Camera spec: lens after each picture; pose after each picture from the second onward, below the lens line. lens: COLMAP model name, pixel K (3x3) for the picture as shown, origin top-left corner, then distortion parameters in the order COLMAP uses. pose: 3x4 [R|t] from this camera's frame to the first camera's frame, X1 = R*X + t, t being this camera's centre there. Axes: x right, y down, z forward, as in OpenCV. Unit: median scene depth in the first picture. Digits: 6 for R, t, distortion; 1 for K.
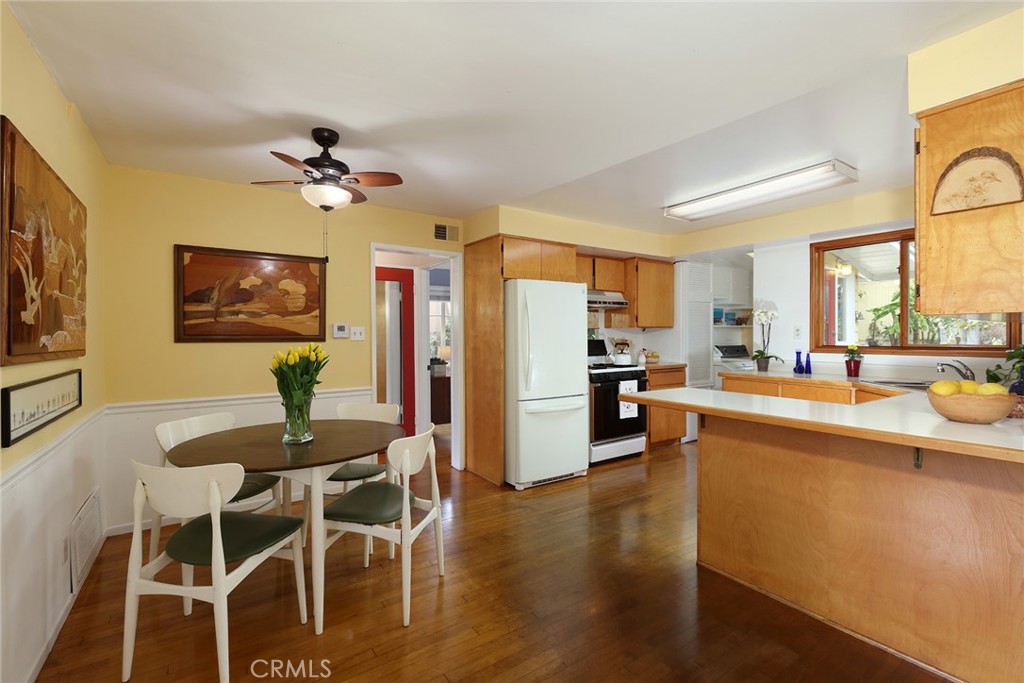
lens RADIAL K [[460.6, 0, 513.1], [0, 460.6, 340.0], [0, 0, 1]] dist [-0.020709, -0.000480]
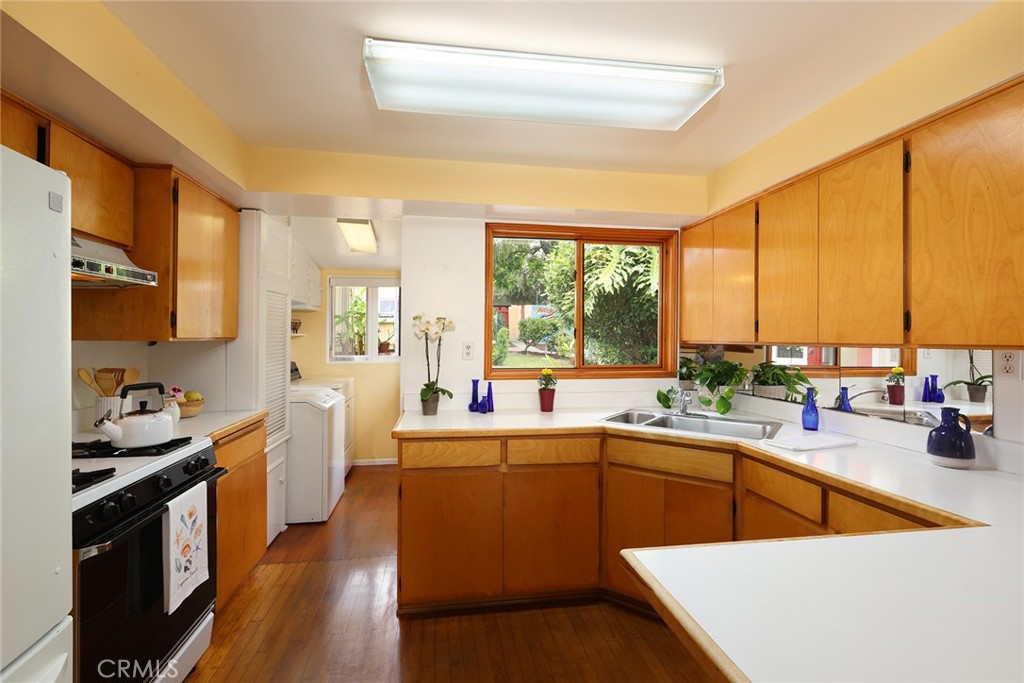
lens RADIAL K [[460.6, 0, 513.7], [0, 460.6, 339.7], [0, 0, 1]] dist [-0.020709, -0.000480]
pose [[0.419014, 0.001487, 0.907978, 0.036170], [0.004295, 0.999984, -0.003620, -0.030494], [-0.907969, 0.005417, 0.419001, 0.668449]]
